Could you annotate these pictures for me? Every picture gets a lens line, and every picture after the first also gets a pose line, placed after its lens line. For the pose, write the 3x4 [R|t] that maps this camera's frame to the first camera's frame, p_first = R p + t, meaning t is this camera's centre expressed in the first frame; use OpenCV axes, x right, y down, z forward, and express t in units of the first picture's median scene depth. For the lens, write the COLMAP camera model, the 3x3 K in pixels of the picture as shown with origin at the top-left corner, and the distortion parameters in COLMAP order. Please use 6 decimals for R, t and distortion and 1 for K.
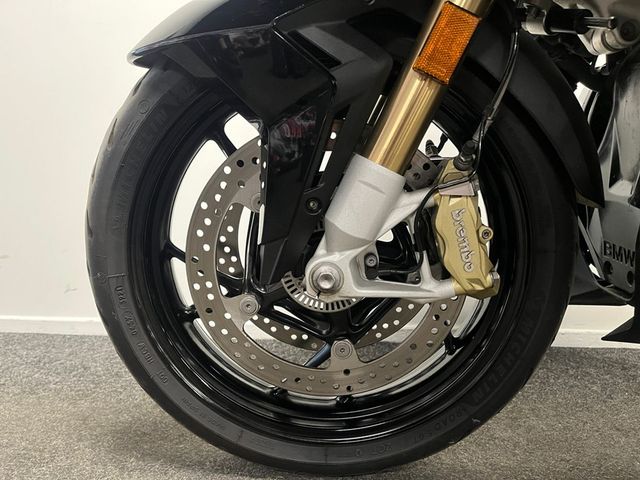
lens RADIAL K [[489.1, 0, 324.2], [0, 489.1, 238.4], [0, 0, 1]] dist [0.032158, -0.026199]
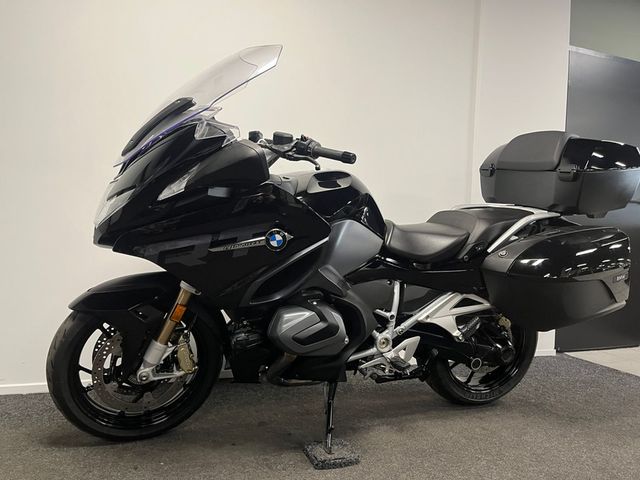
lens RADIAL K [[489.1, 0, 320.5], [0, 489.1, 239.2], [0, 0, 1]] dist [0.032158, -0.026199]
pose [[0.896454, -0.014554, 0.442898, -0.353689], [0.011974, 0.999891, 0.008620, -0.788310], [-0.442975, -0.002424, 0.896530, -2.313655]]
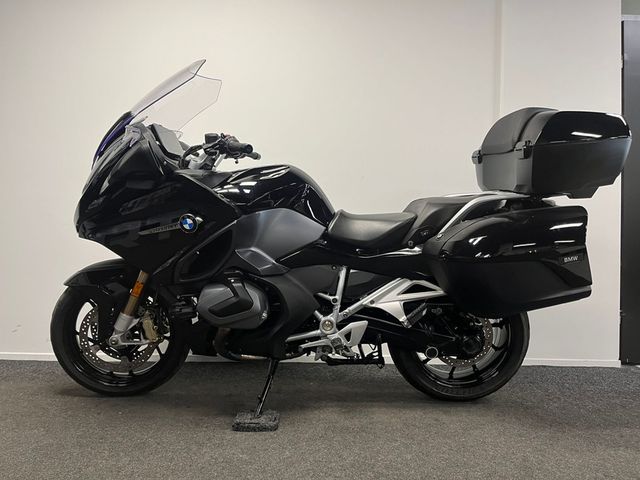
lens RADIAL K [[489.1, 0, 324.6], [0, 489.1, 237.5], [0, 0, 1]] dist [0.032158, -0.026199]
pose [[0.991483, -0.019995, 0.128688, 1.119655], [0.025723, 0.998744, -0.043000, -0.508486], [-0.127667, 0.045944, 0.990752, -3.031365]]
